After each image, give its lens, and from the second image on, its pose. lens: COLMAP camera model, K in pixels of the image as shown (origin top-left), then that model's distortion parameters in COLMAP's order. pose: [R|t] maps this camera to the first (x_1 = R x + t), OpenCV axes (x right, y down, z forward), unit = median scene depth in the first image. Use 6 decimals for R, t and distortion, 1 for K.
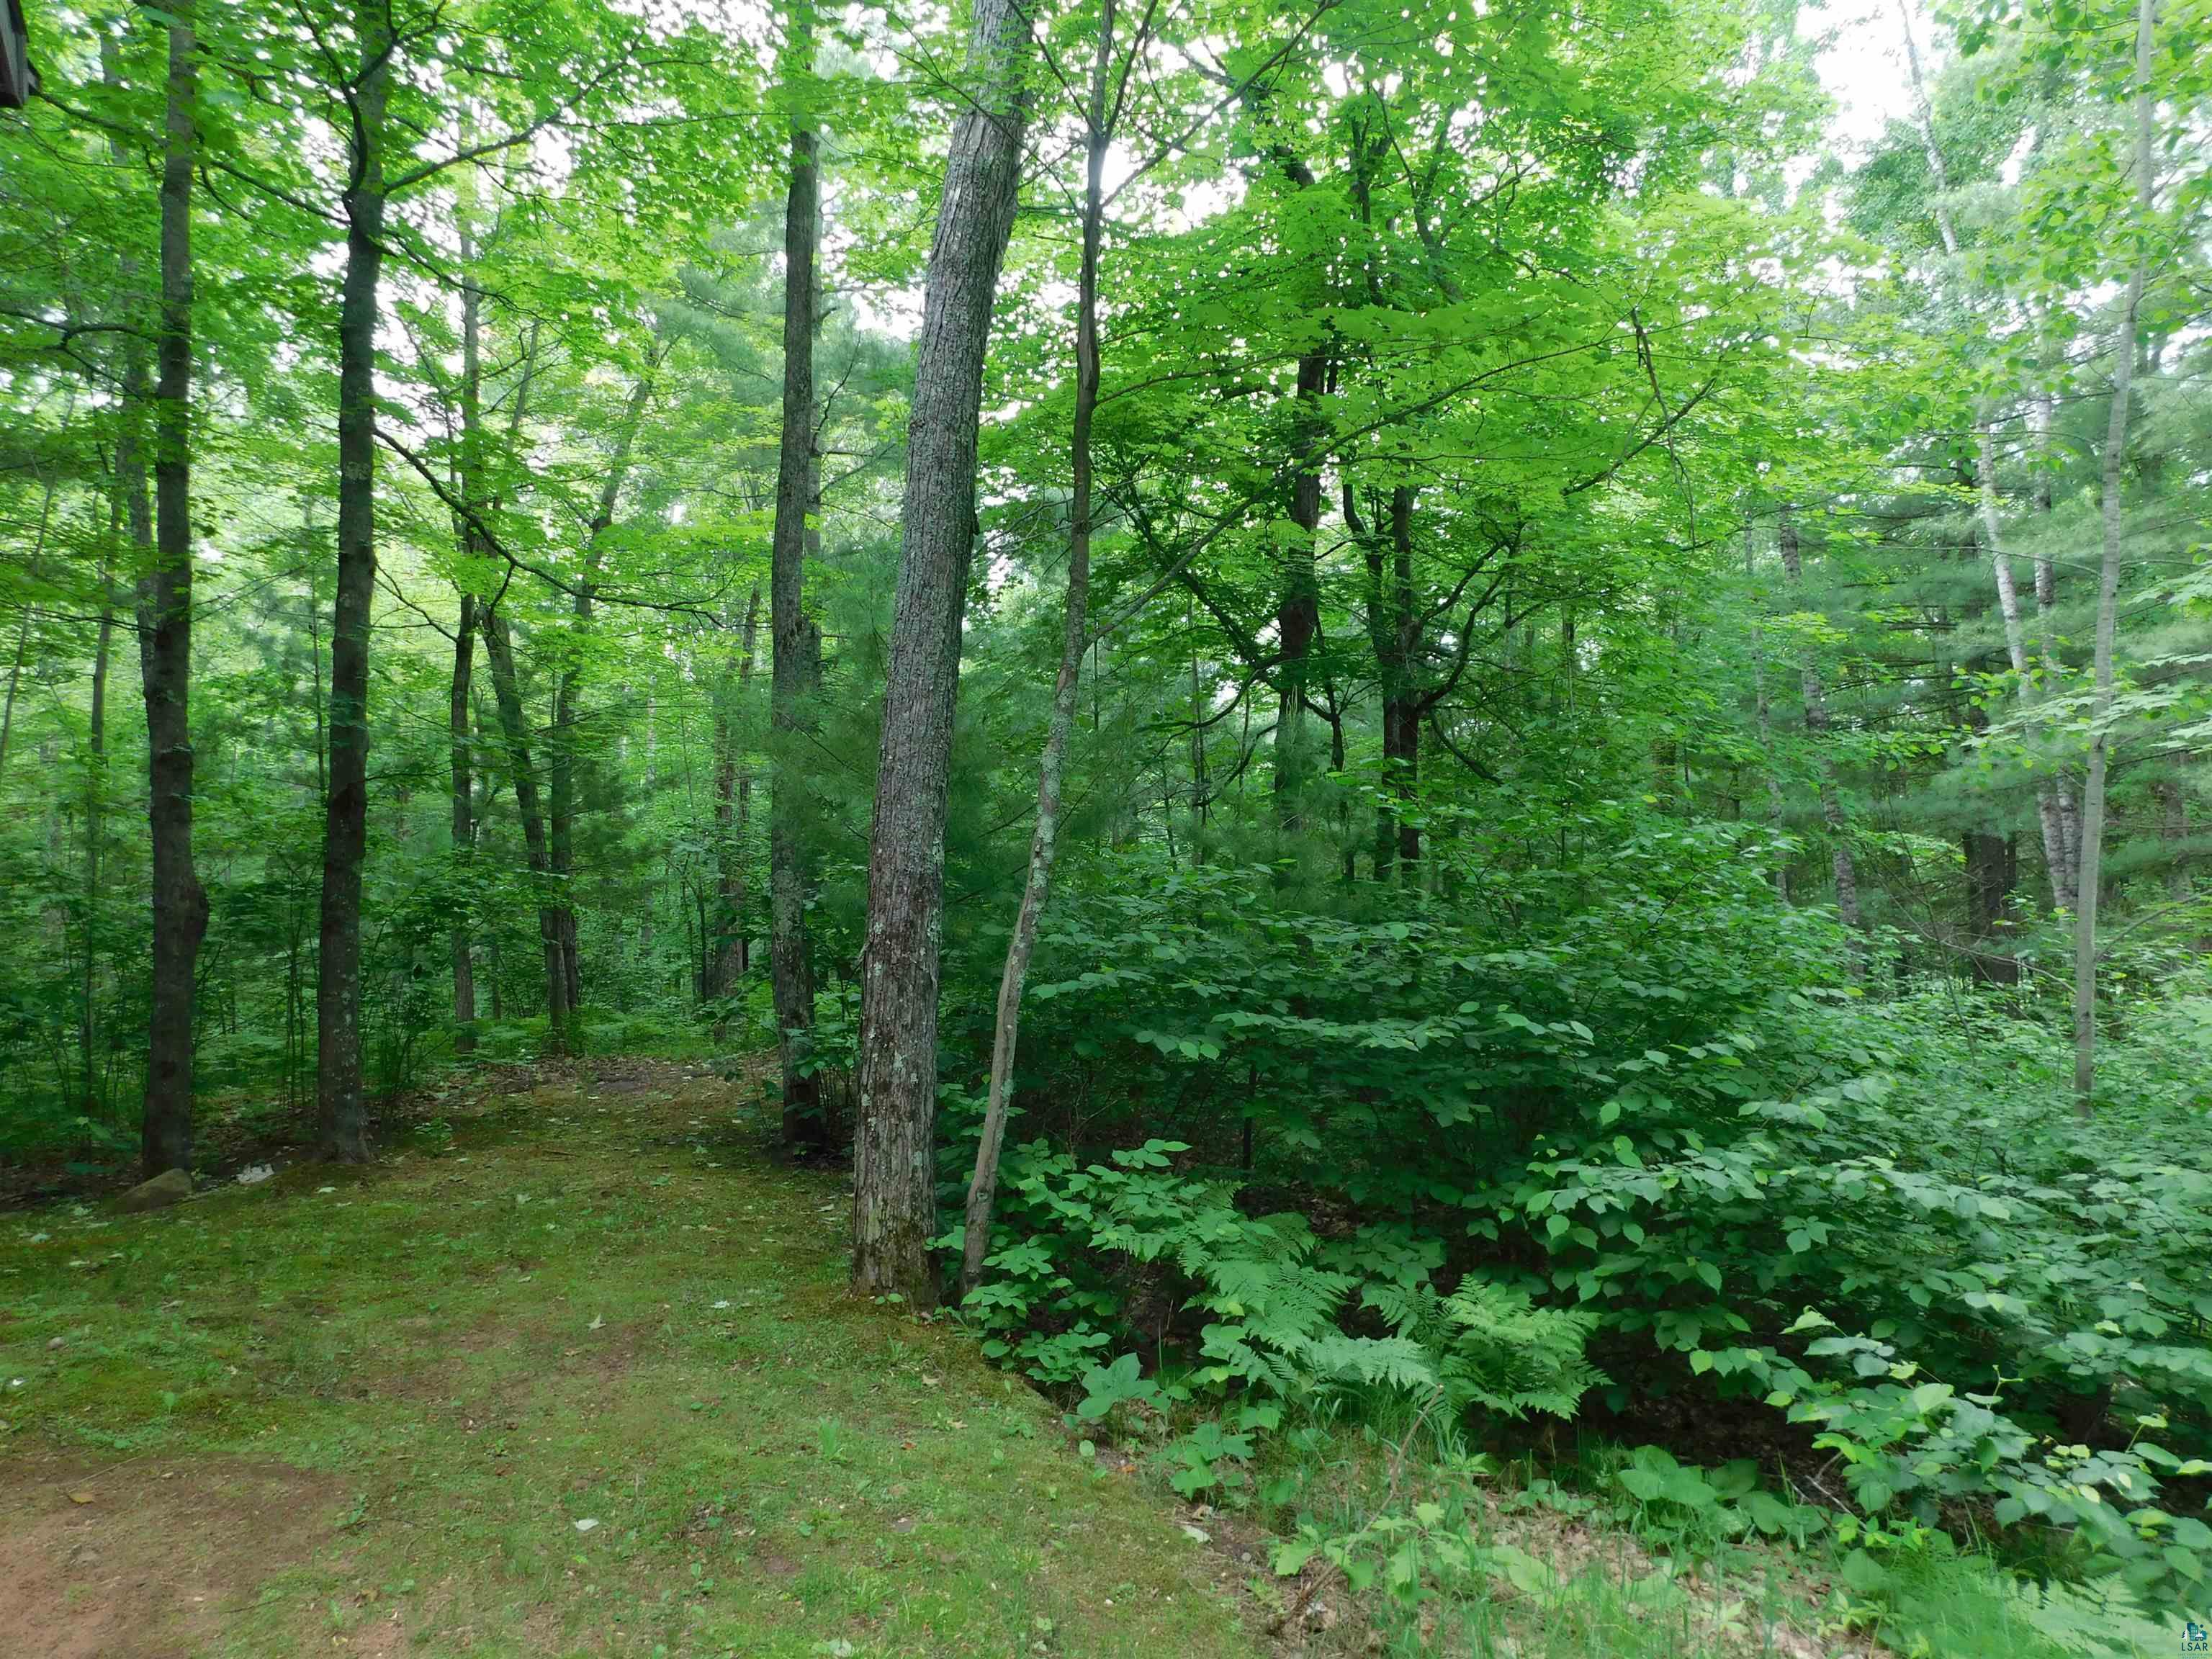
lens RADIAL K [[1405.8, 0, 1106.0], [0, 1405.8, 829.5], [0, 0, 1]] dist [-0.002780, -0.001221]
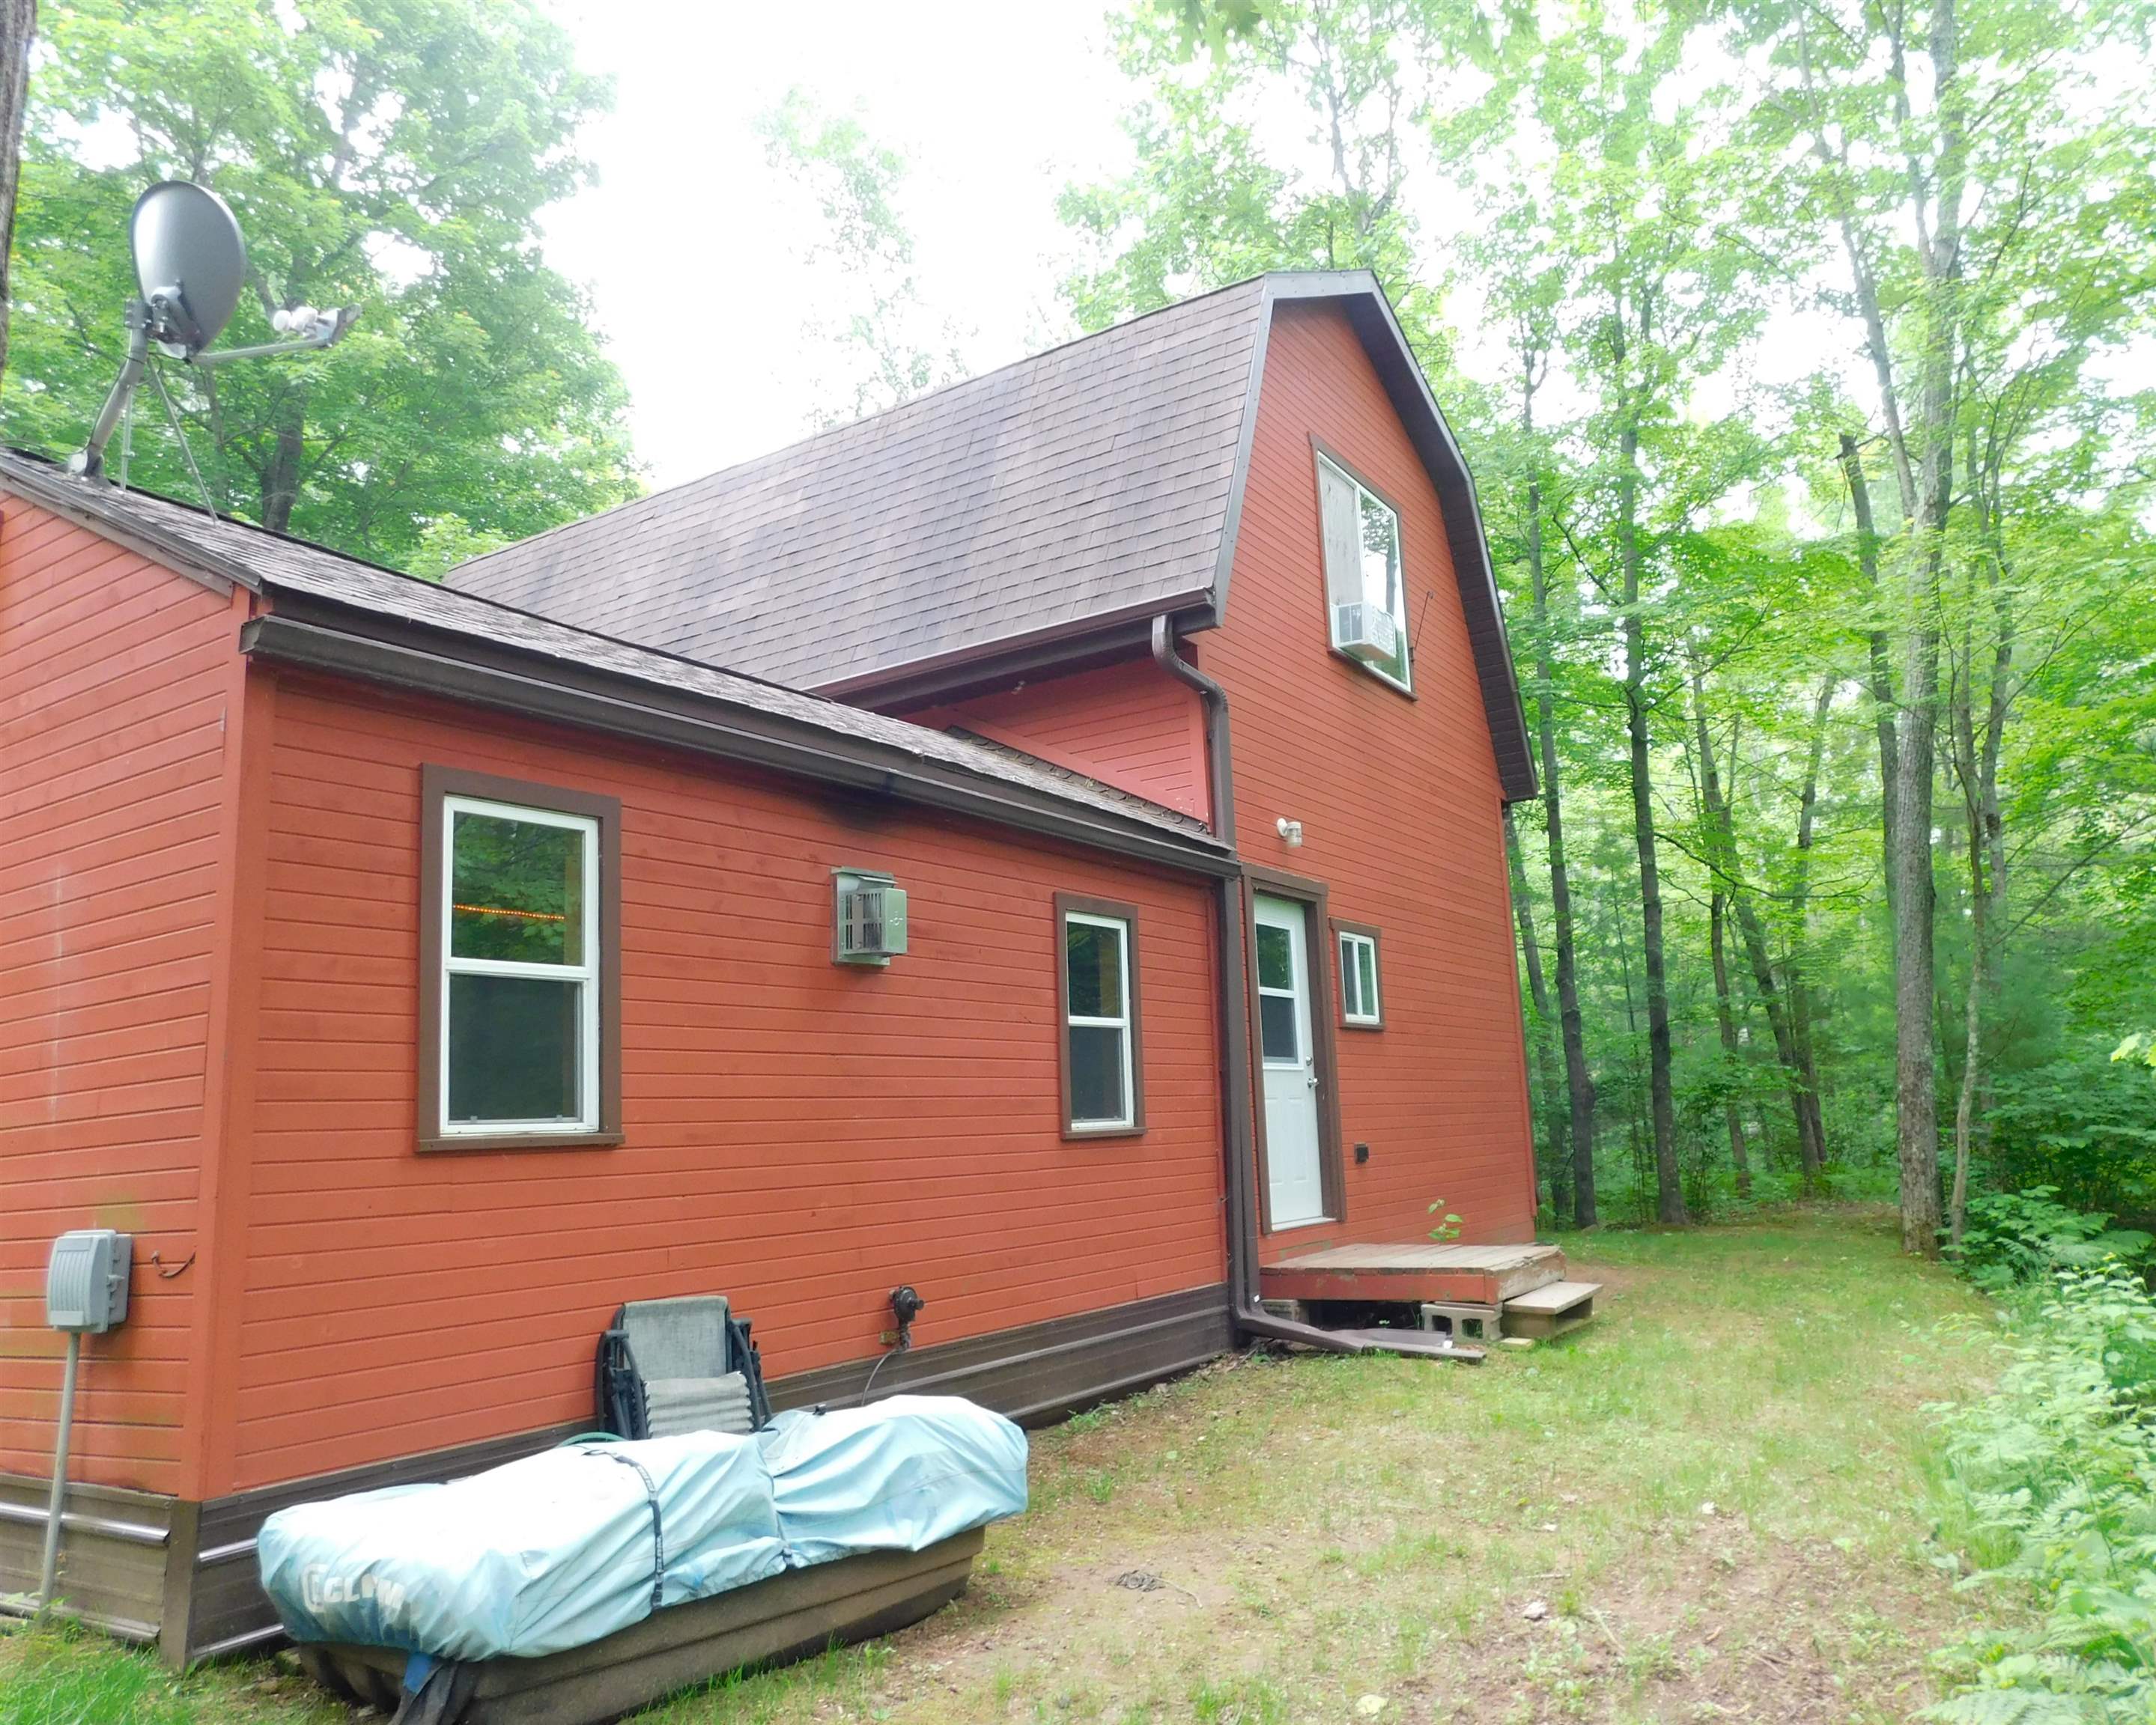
lens RADIAL K [[1629.2, 0, 1078.0], [0, 1629.2, 862.5], [0, 0, 1]] dist [-0.008528, -0.004138]
pose [[0.681295, -0.120424, -0.722036, 0.688975], [0.050809, 0.991776, -0.117470, -0.036742], [0.730244, 0.043346, 0.681810, -1.380228]]
